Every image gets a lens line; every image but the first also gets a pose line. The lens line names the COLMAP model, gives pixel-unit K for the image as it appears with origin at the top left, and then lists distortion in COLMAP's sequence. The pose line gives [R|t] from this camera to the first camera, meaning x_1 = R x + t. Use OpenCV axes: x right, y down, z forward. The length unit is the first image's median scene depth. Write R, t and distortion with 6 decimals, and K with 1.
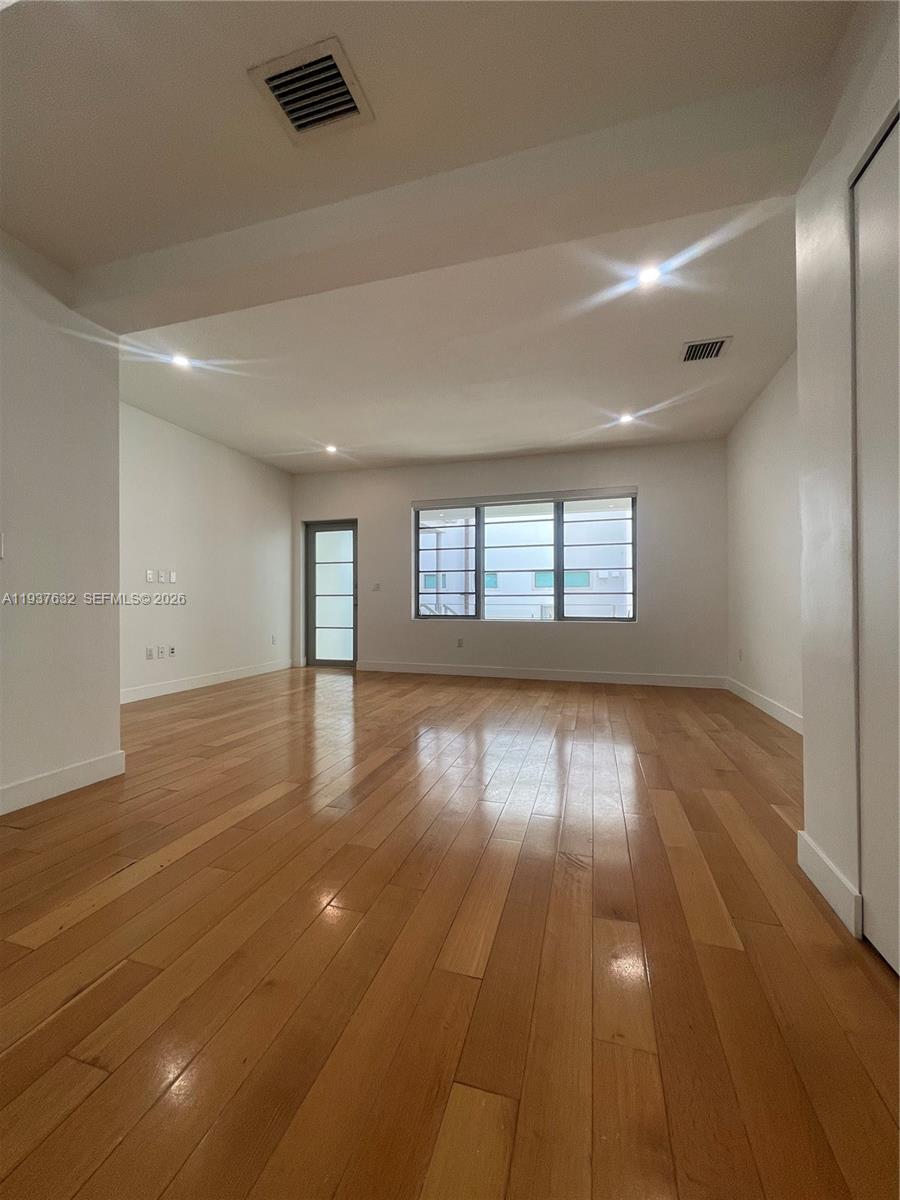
lens RADIAL K [[488.8, 0, 448.2], [0, 488.8, 598.3], [0, 0, 1]] dist [-0.001513, 0.001774]
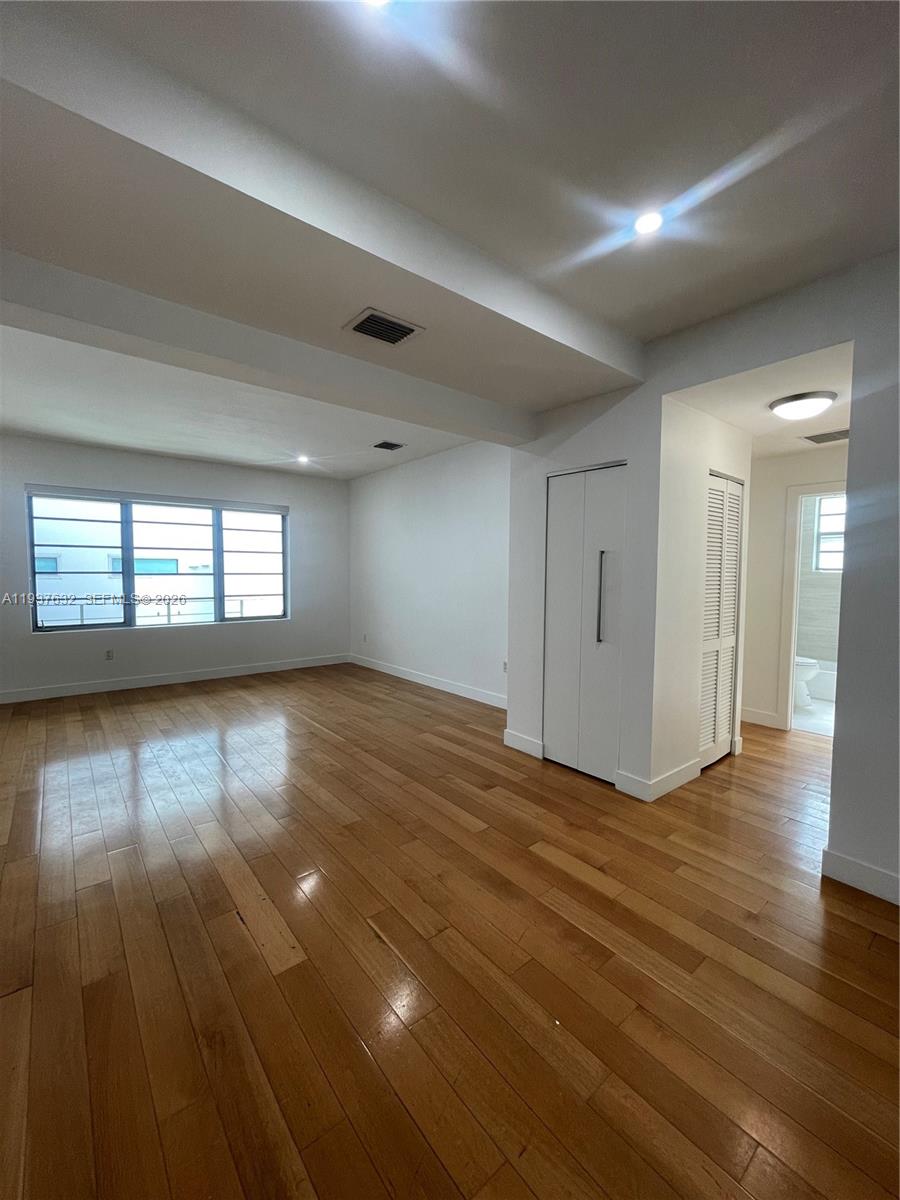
lens RADIAL K [[488.8, 0, 452.8], [0, 488.8, 600.2], [0, 0, 1]] dist [-0.001513, 0.001774]
pose [[0.547994, -0.049318, 0.835027, -0.375687], [-0.018303, 0.997314, 0.070914, -0.084501], [-0.836282, -0.054144, 0.545620, -0.006659]]
